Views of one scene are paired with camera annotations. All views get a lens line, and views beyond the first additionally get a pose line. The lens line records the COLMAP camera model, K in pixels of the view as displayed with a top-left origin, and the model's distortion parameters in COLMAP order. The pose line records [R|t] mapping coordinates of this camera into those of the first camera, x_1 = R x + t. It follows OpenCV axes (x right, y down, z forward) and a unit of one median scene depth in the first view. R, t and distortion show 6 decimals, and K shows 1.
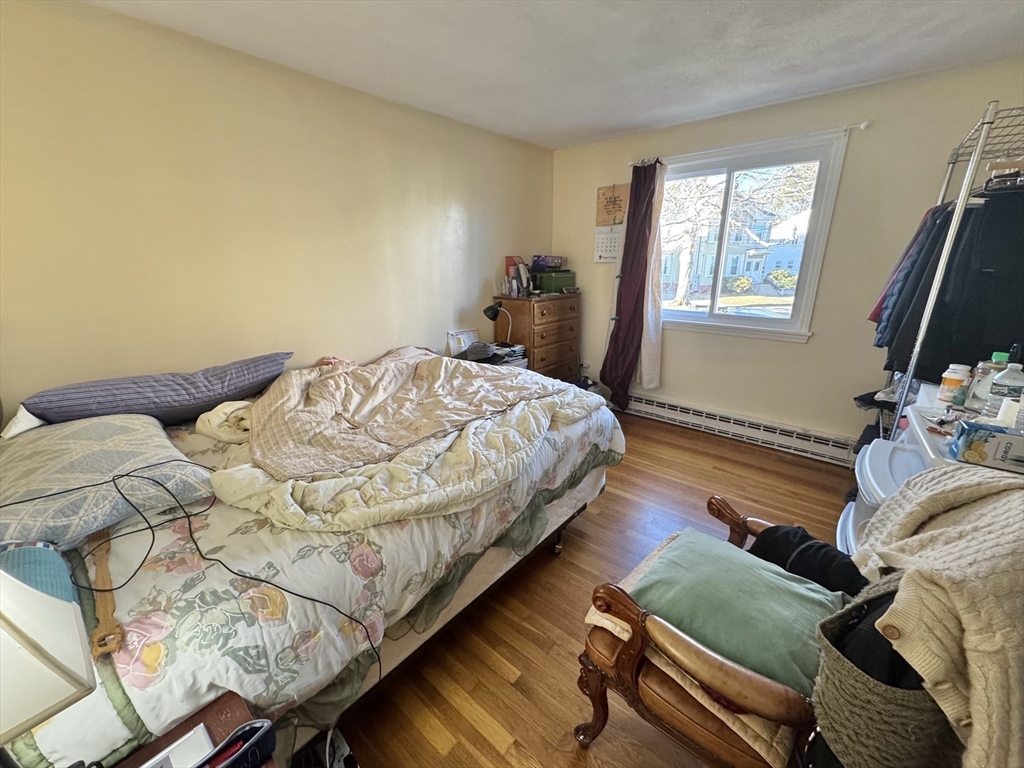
lens RADIAL K [[407.9, 0, 511.3], [0, 407.9, 382.7], [0, 0, 1]] dist [-0.003611, -0.000411]
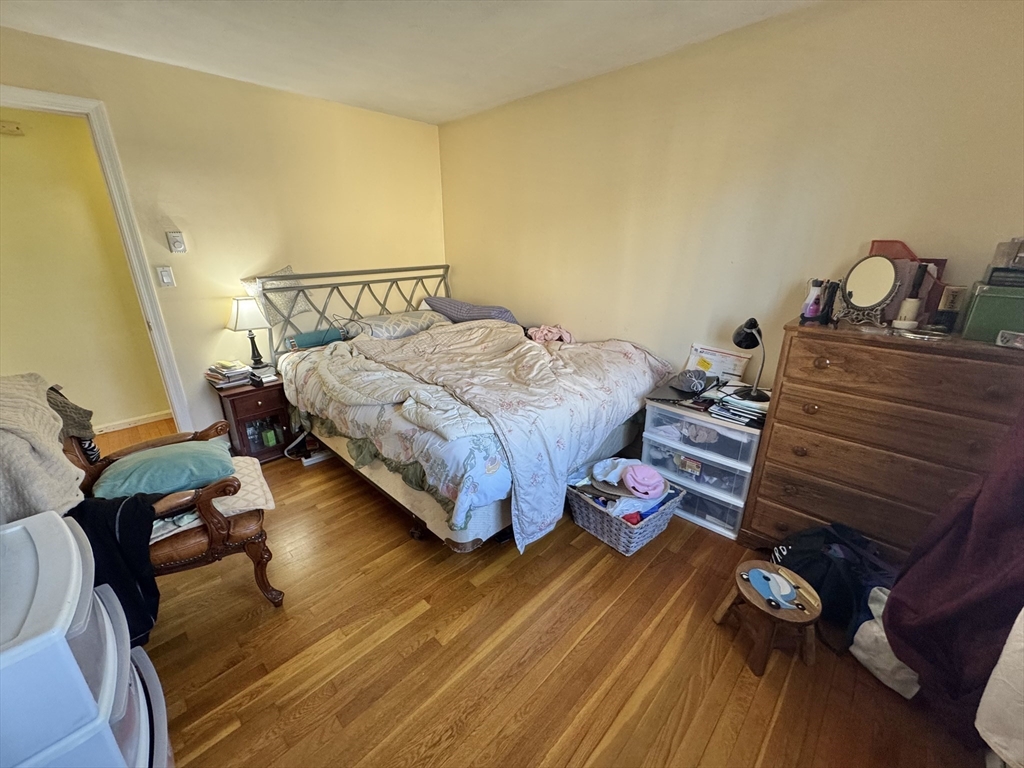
lens RADIAL K [[407.9, 0, 511.3], [0, 407.9, 382.7], [0, 0, 1]] dist [-0.003611, -0.000411]
pose [[-0.058491, 0.336107, -0.940006, 1.046420], [-0.292090, 0.894649, 0.338064, -0.388599], [0.954601, 0.294340, 0.045845, 1.200830]]
